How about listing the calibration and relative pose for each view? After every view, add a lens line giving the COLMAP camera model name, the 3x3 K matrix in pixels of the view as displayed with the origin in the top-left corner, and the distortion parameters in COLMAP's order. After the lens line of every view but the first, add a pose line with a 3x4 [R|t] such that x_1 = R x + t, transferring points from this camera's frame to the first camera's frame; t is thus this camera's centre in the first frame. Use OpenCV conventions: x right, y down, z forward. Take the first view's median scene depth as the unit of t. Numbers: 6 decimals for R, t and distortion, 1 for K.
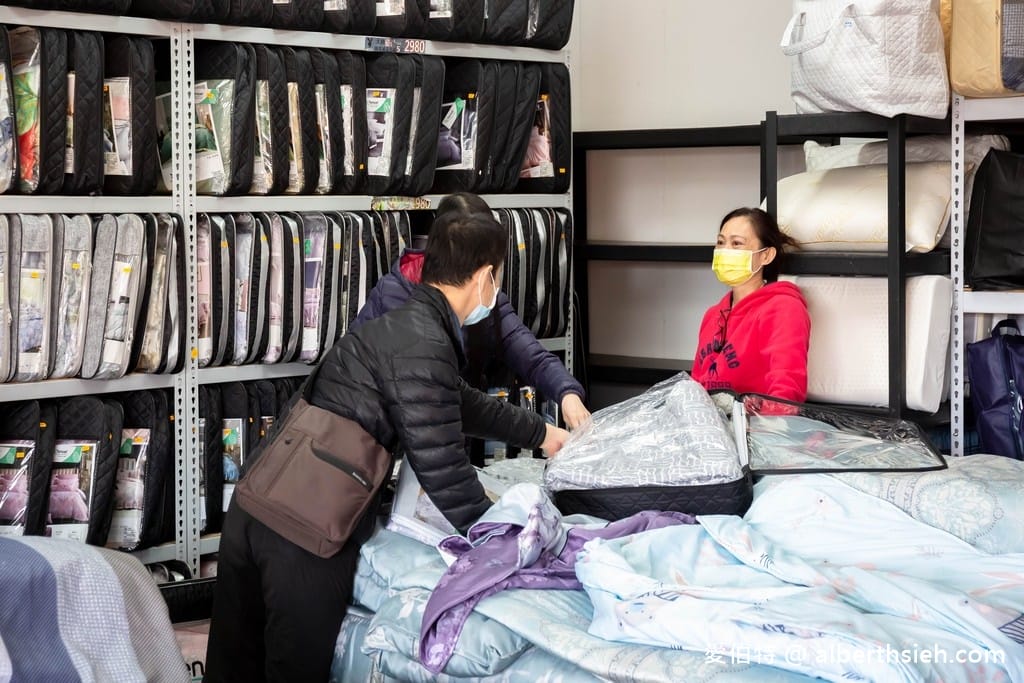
lens RADIAL K [[2062.3, 0, 512.0], [0, 2062.3, 341.5], [0, 0, 1]] dist [0.054107, 0.092378]
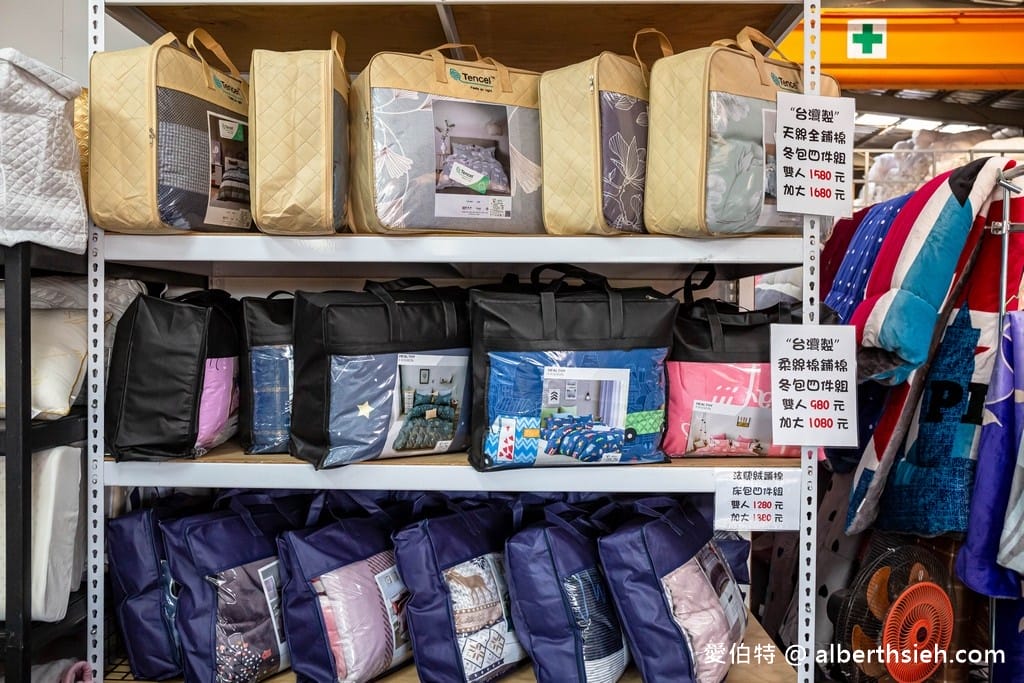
lens RADIAL K [[940.7, 0, 512.0], [0, 940.7, 341.5], [0, 0, 1]] dist [0.001766, 0.009096]
pose [[0.777455, 0.008543, 0.628881, 0.107386], [0.021958, 0.998930, -0.040715, -0.054592], [-0.628555, 0.045463, 0.776435, 0.604100]]
